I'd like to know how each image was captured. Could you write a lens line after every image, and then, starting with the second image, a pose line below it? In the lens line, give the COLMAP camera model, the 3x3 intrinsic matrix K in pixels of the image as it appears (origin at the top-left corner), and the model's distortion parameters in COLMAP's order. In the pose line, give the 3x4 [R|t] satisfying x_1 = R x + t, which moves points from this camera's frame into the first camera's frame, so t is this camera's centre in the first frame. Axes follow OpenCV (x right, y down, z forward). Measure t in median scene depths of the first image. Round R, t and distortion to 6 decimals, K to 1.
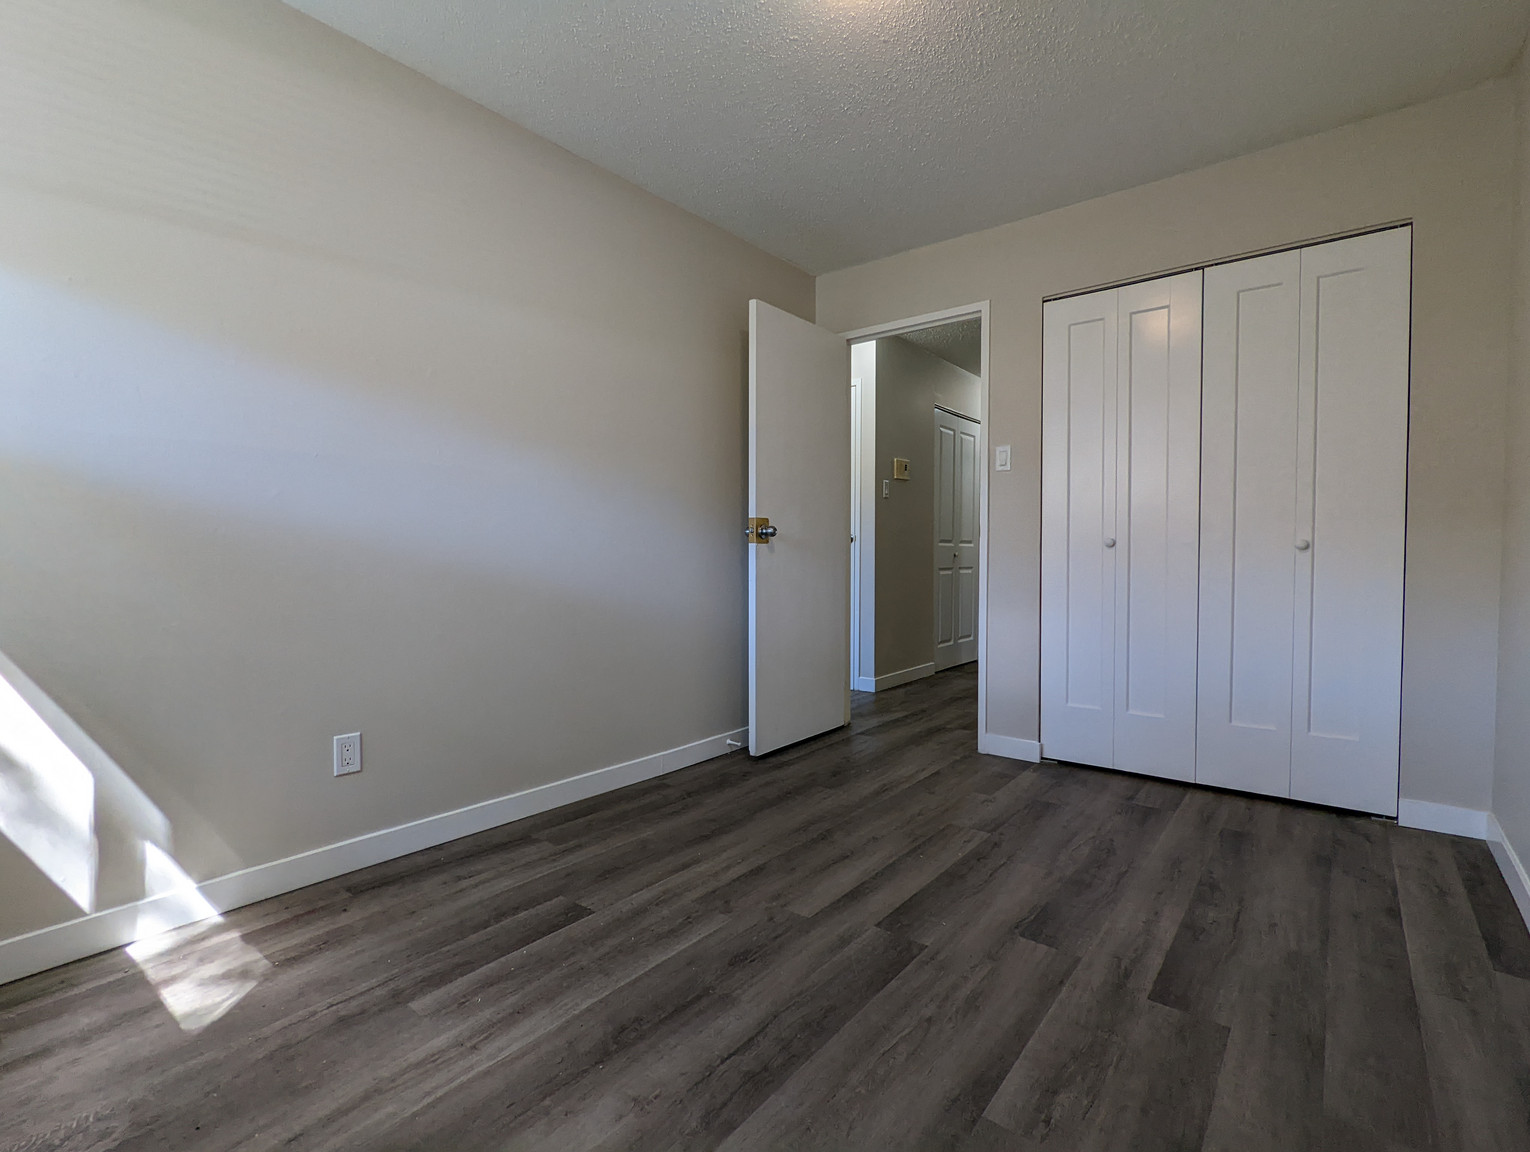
lens RADIAL K [[730.3, 0, 764.5], [0, 730.3, 564.4], [0, 0, 1]] dist [0.003706, -0.000786]
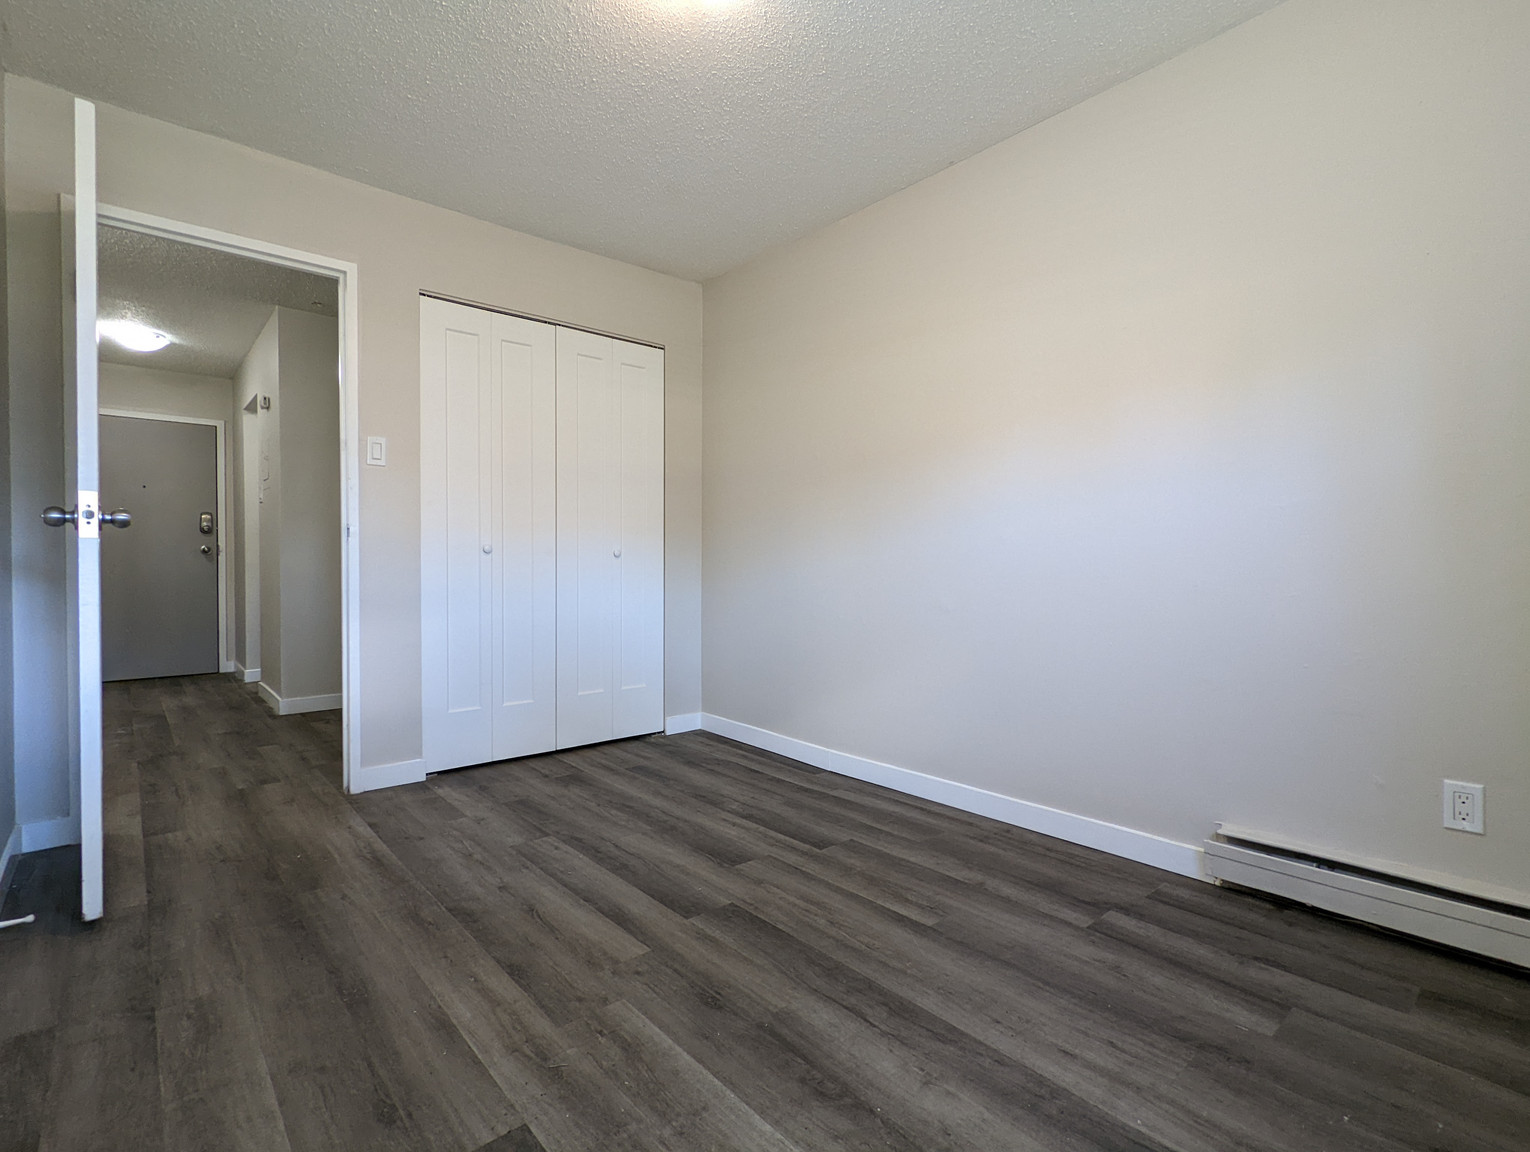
lens RADIAL K [[730.3, 0, 759.6], [0, 730.3, 573.2], [0, 0, 1]] dist [0.003706, -0.000786]
pose [[0.189669, -0.015495, 0.981726, -0.697482], [0.014472, 0.999811, 0.012985, -0.004203], [-0.981741, 0.011744, 0.189857, 0.583729]]
